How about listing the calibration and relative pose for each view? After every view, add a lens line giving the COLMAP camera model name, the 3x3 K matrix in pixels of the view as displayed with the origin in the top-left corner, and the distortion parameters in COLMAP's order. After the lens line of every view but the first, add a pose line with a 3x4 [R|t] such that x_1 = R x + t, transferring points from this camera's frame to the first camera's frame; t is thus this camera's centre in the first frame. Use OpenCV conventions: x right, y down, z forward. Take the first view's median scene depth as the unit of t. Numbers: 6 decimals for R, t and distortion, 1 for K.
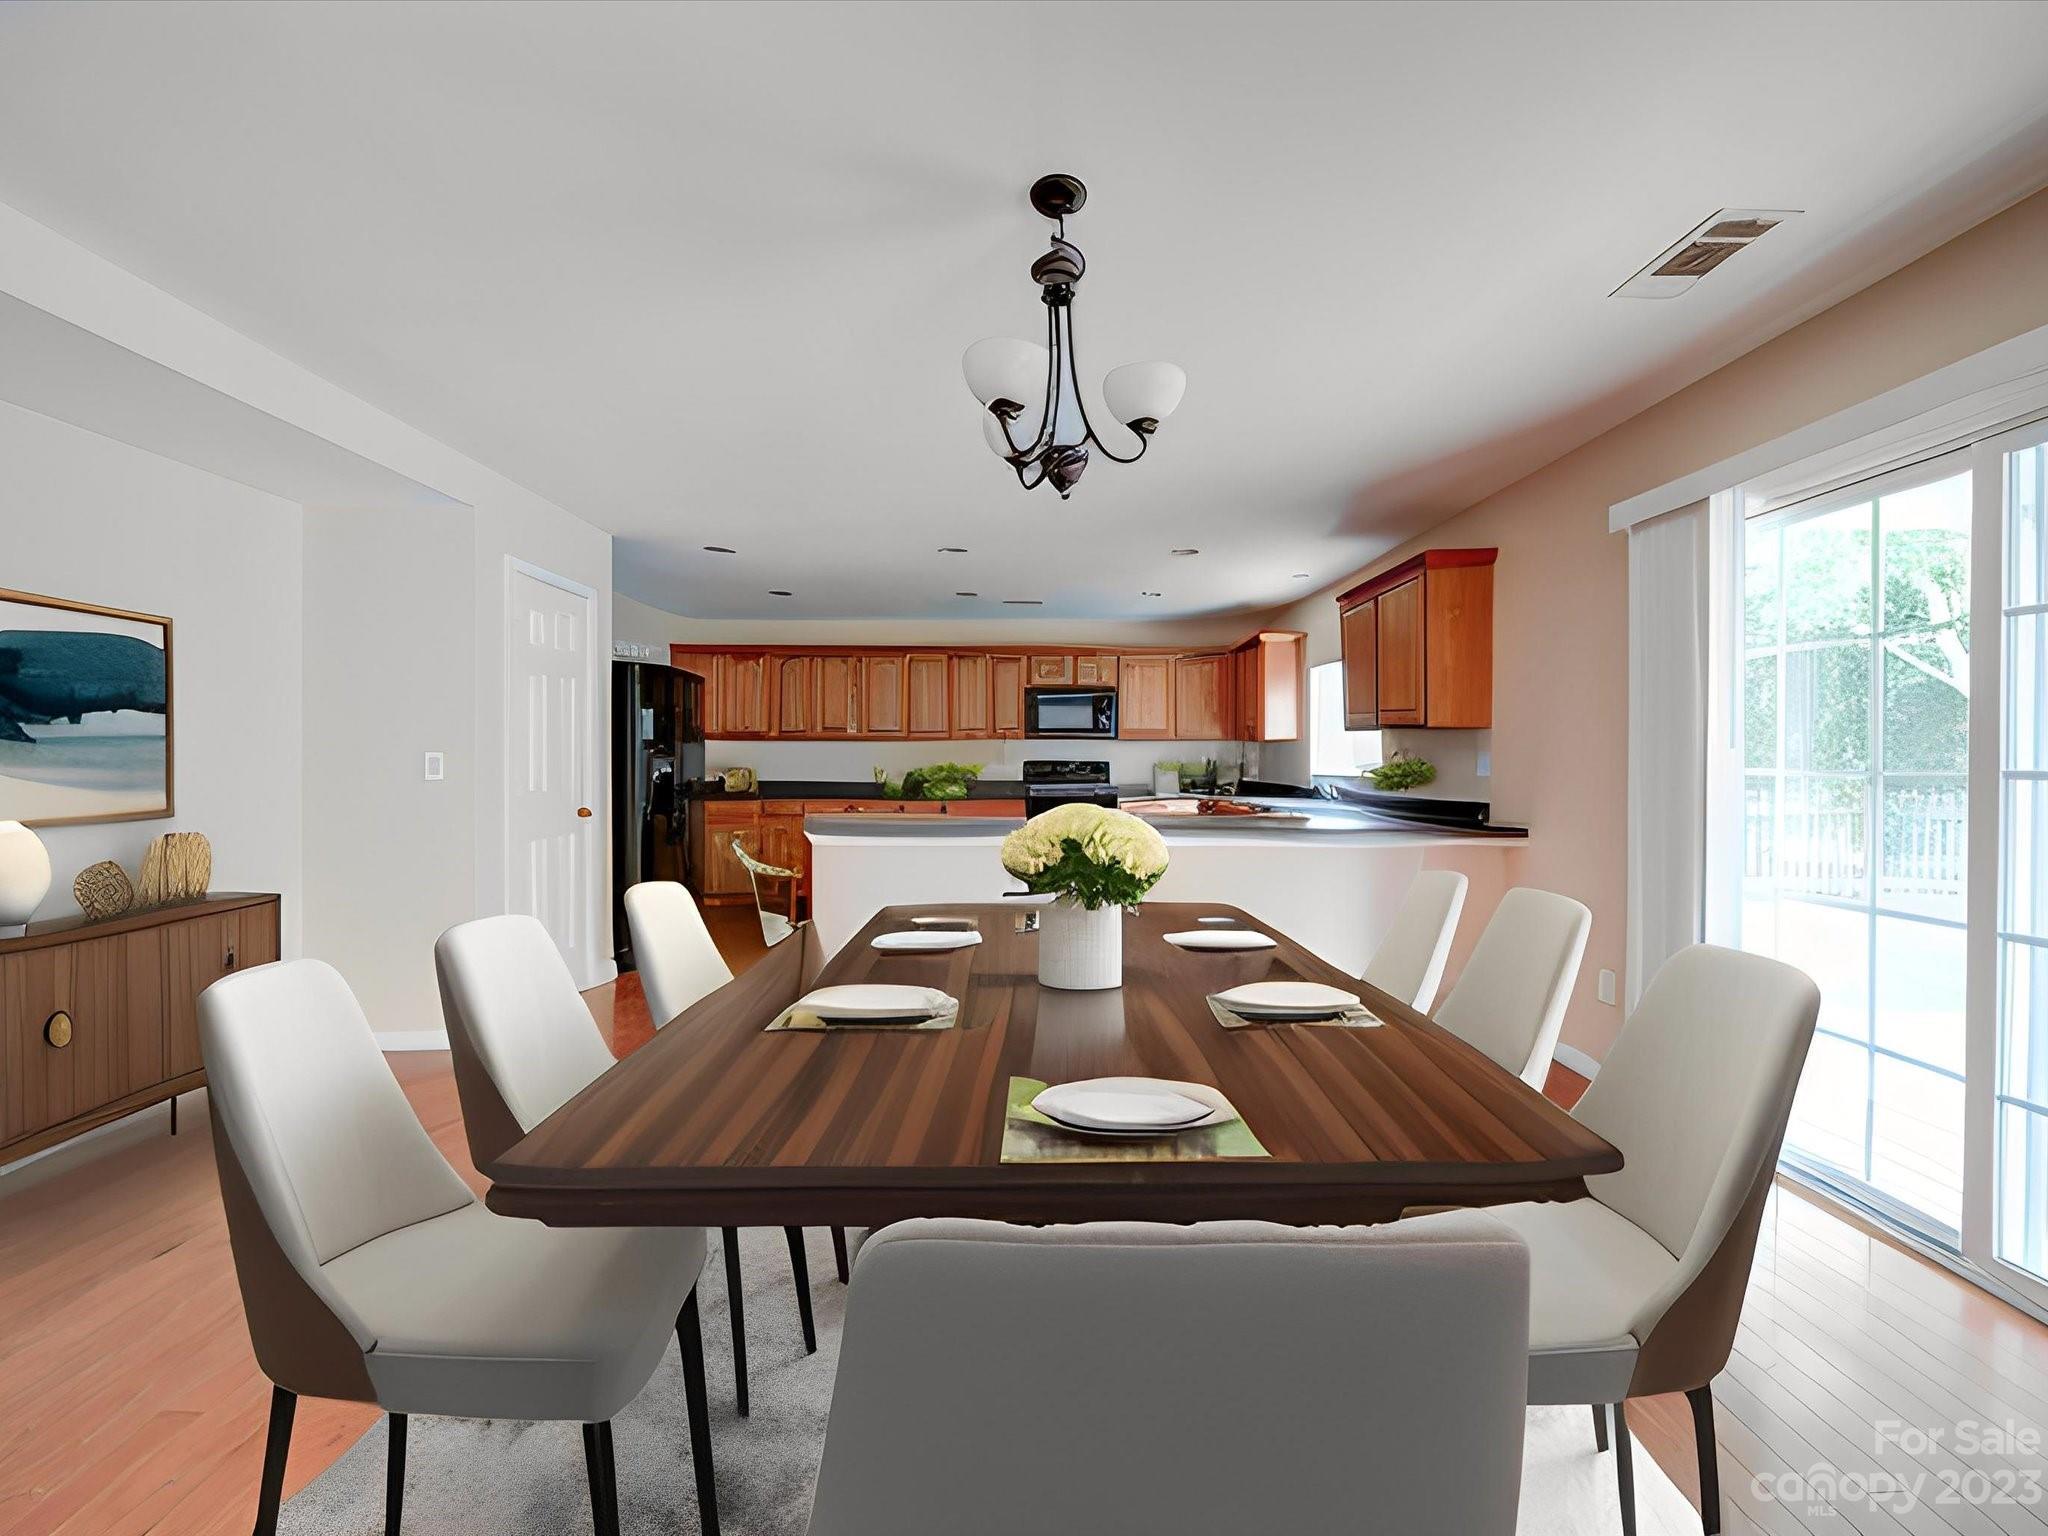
lens RADIAL K [[813.4, 0, 1035.8], [0, 813.4, 763.6], [0, 0, 1]] dist [0.000109, -0.000459]
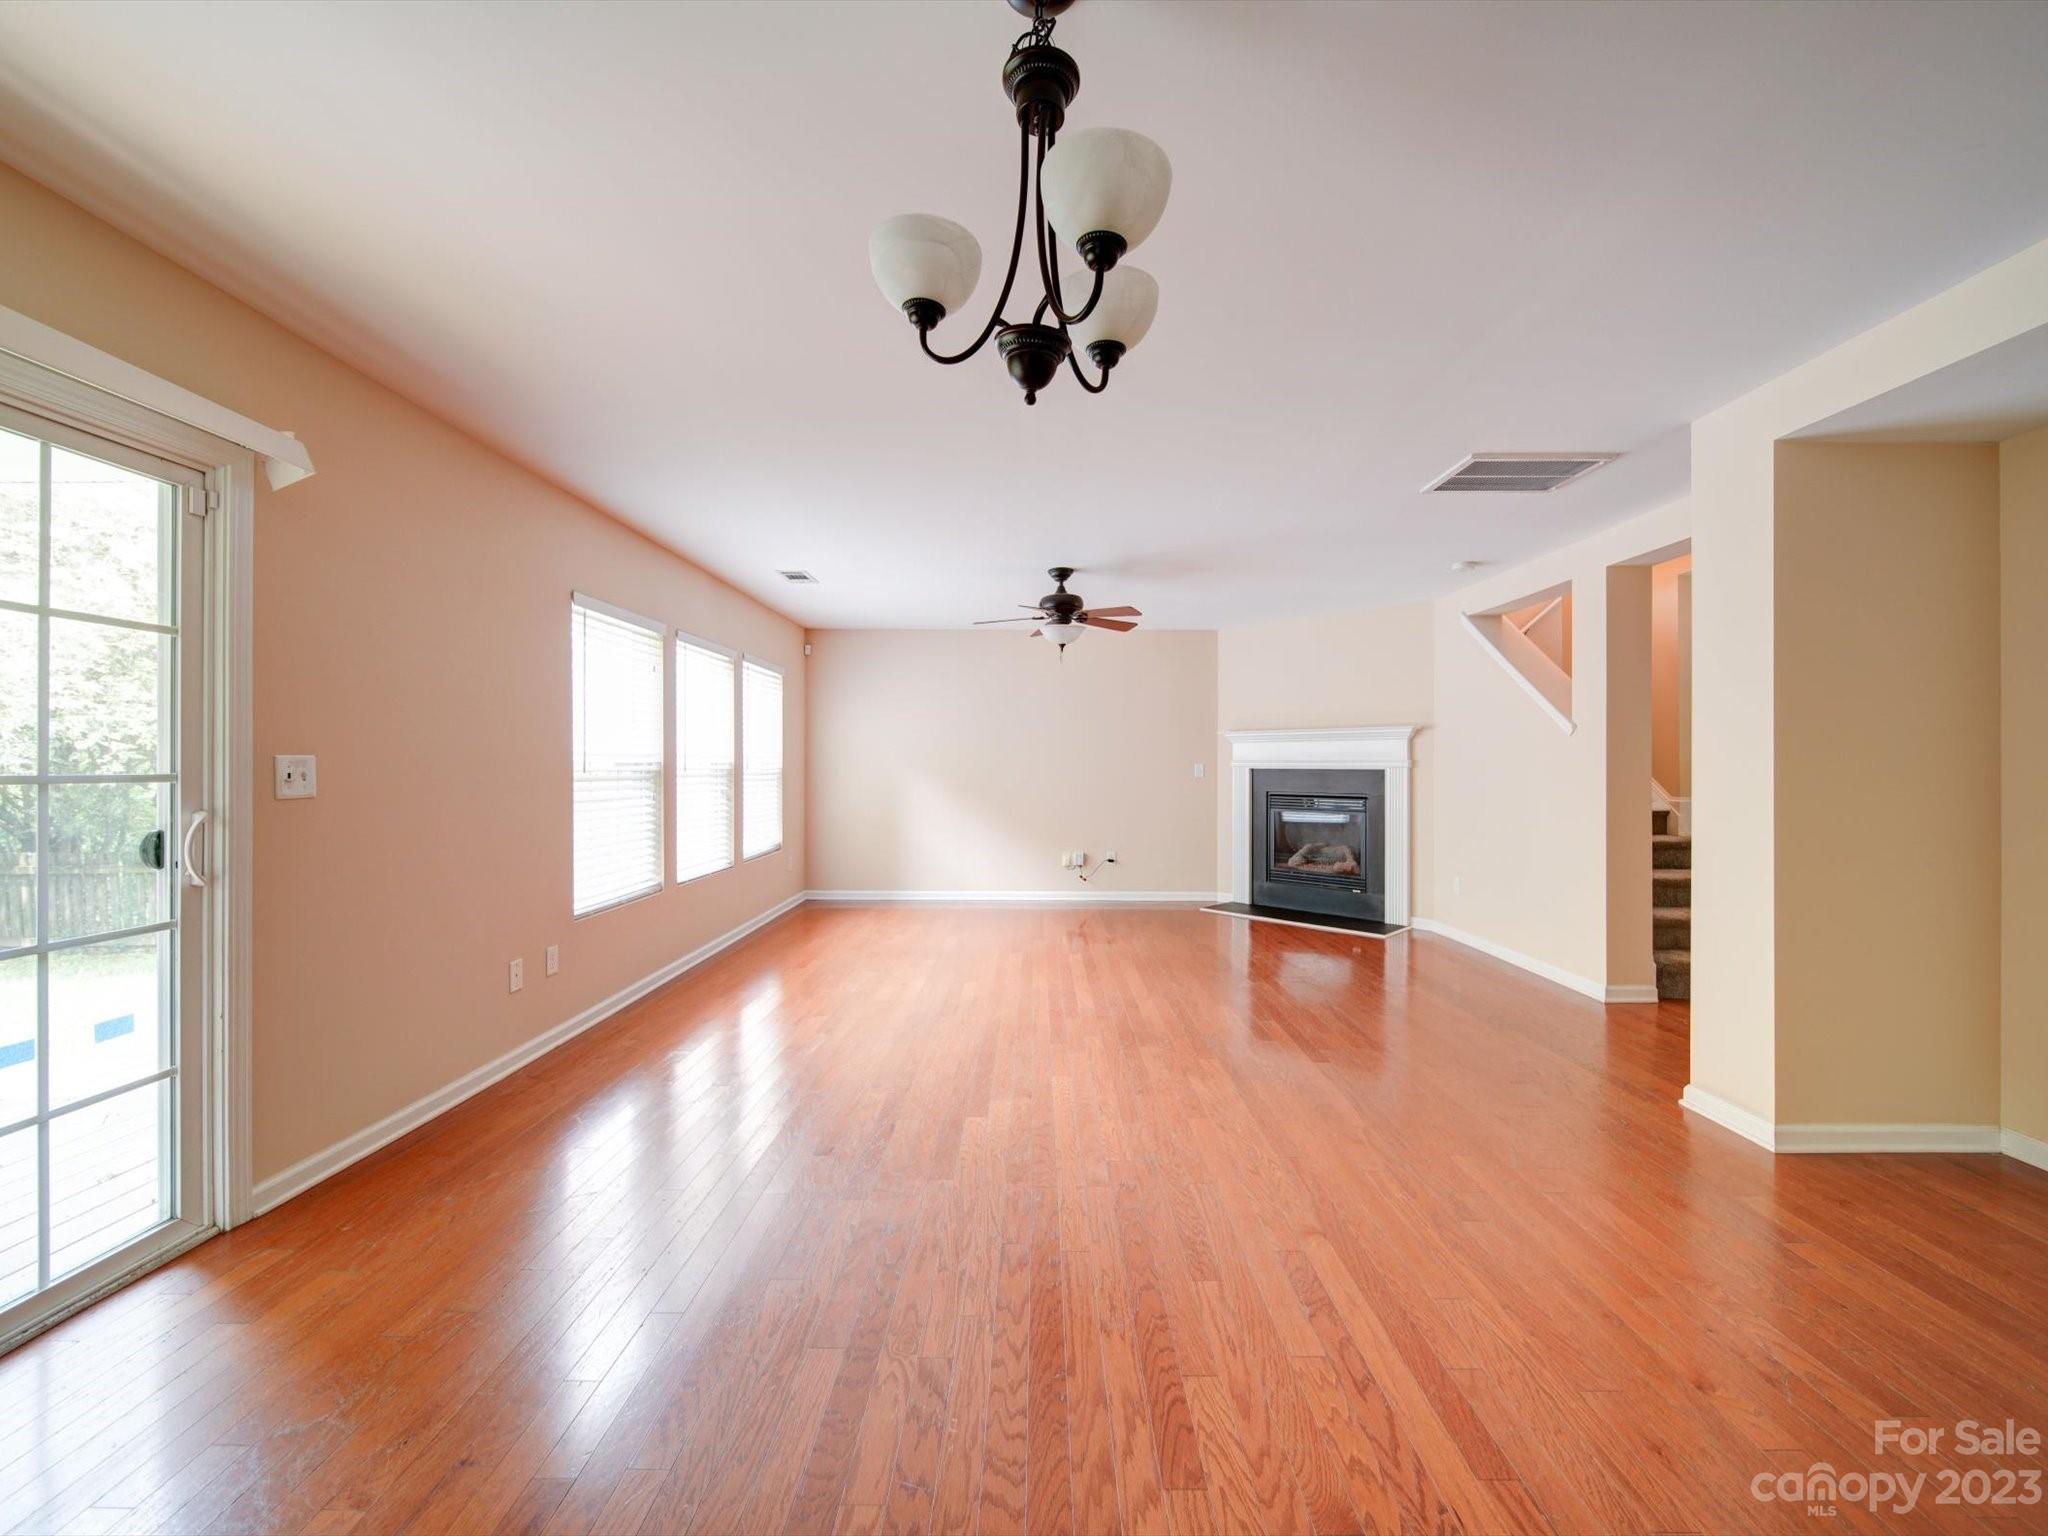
lens RADIAL K [[813.4, 0, 1030.3], [0, 813.4, 763.4], [0, 0, 1]] dist [0.000109, -0.000459]
pose [[-0.999691, -0.004761, 0.024417, 0.019126], [-0.004687, 0.999984, 0.003064, -0.010744], [-0.024431, 0.002949, -0.999697, 1.725612]]
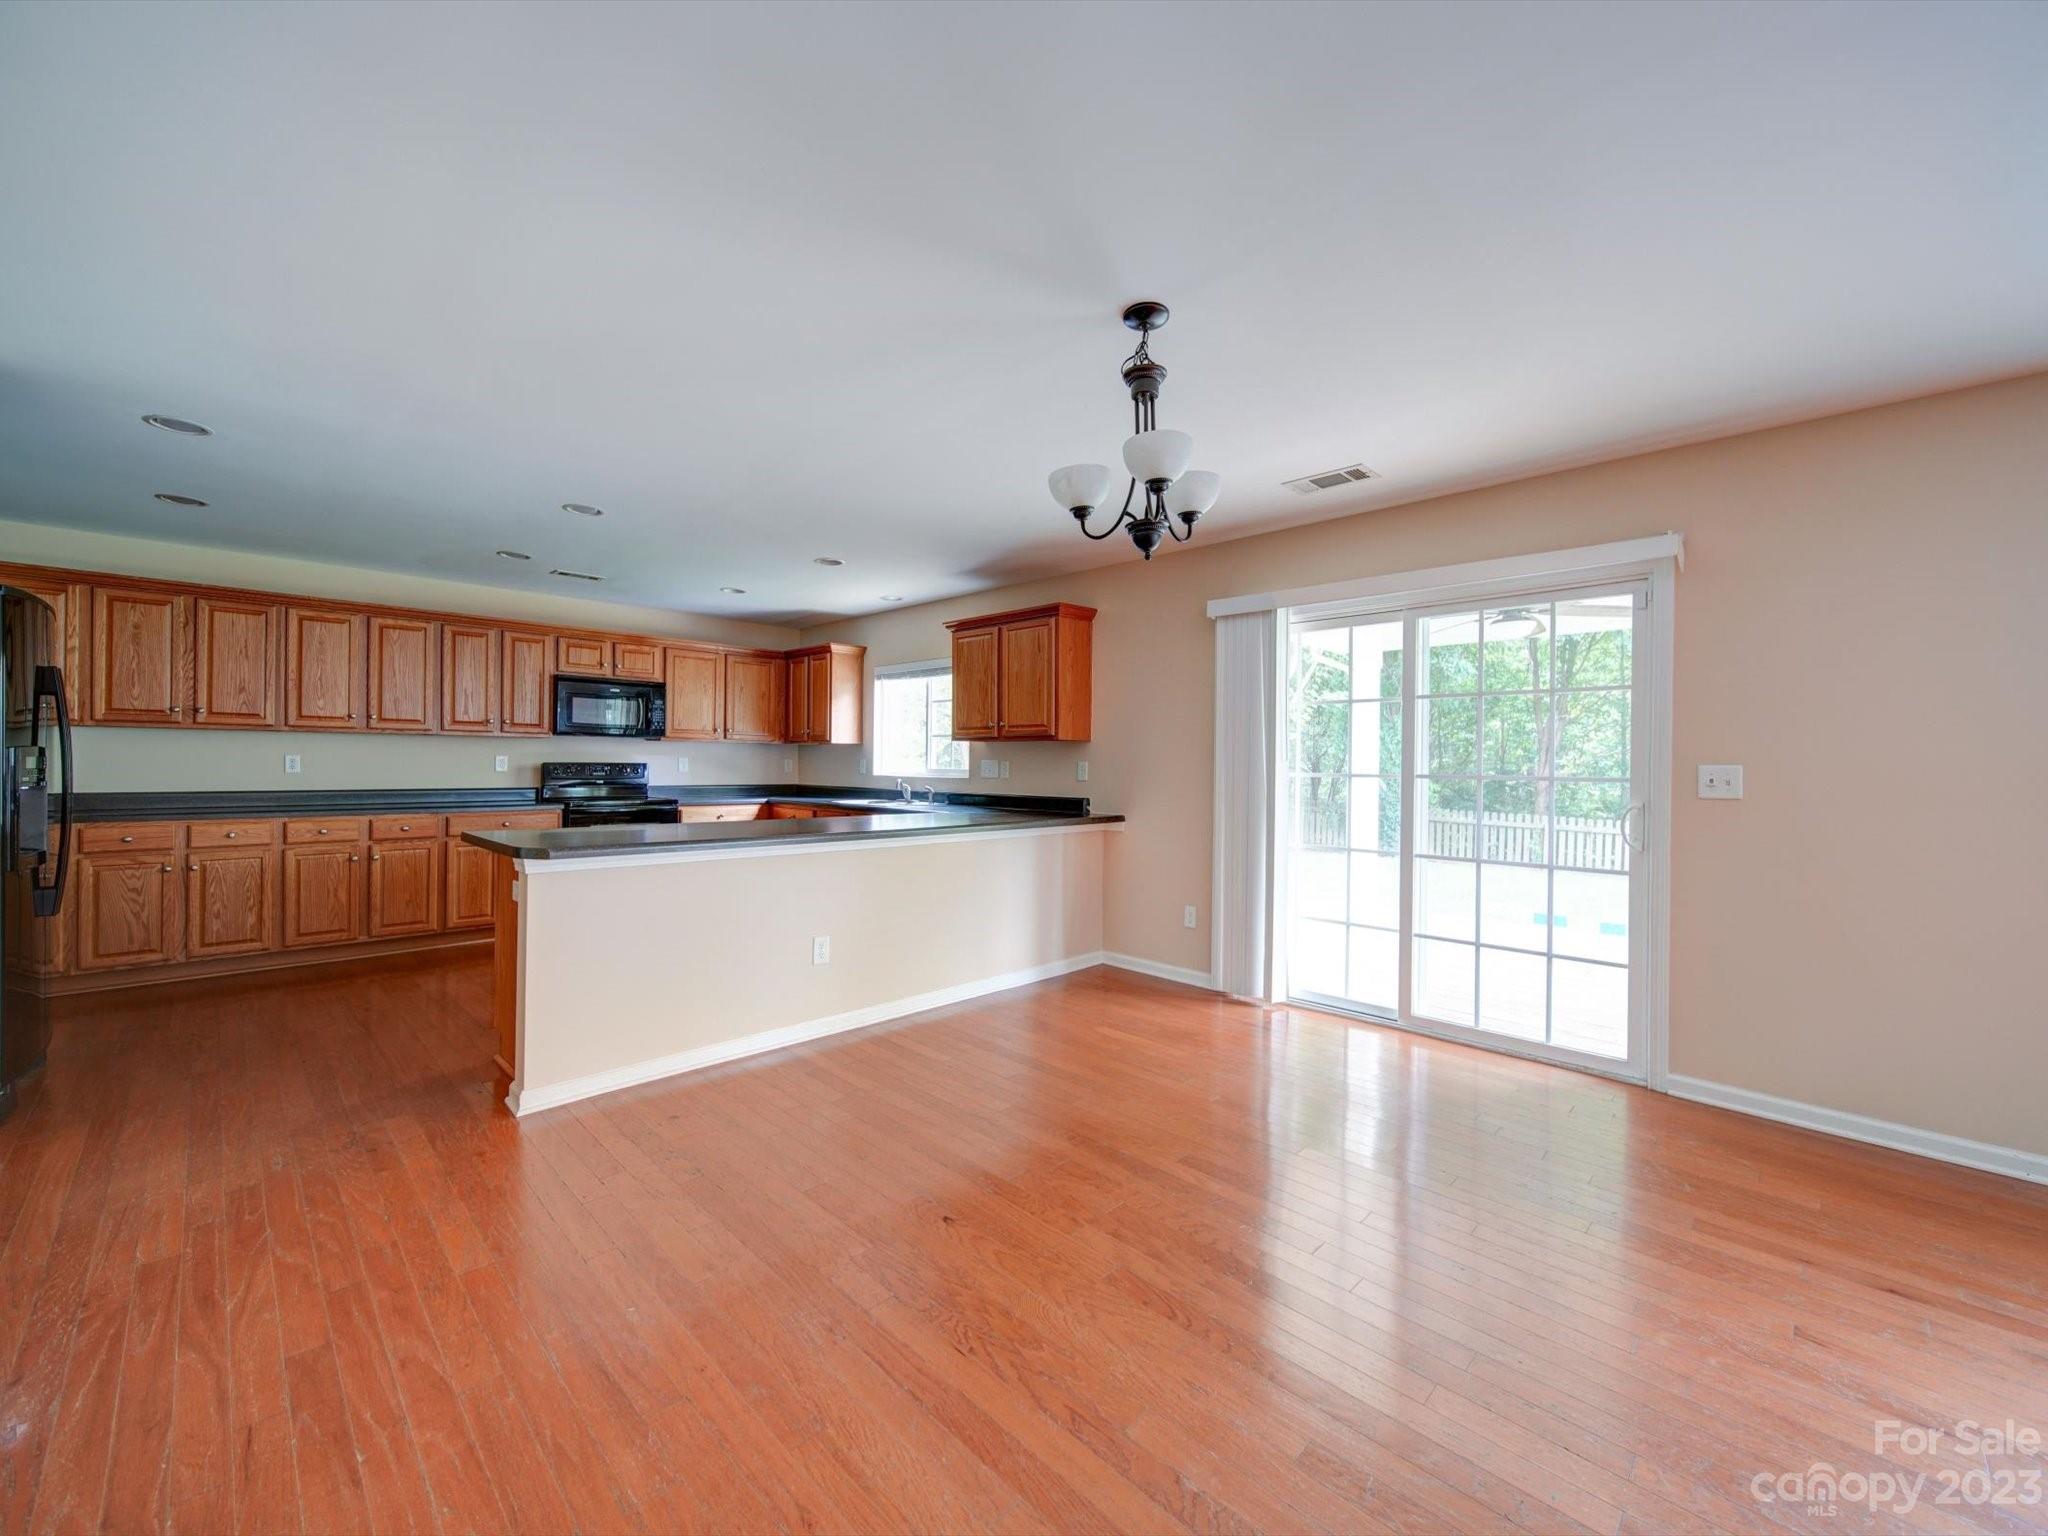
lens RADIAL K [[813.4, 0, 1031.6], [0, 813.4, 764.3], [0, 0, 1]] dist [0.000109, -0.000459]
pose [[0.715335, 0.006073, 0.698755, -0.971874], [-0.004992, 0.999981, -0.003580, -0.003526], [-0.698763, -0.000927, 0.715352, 0.227916]]
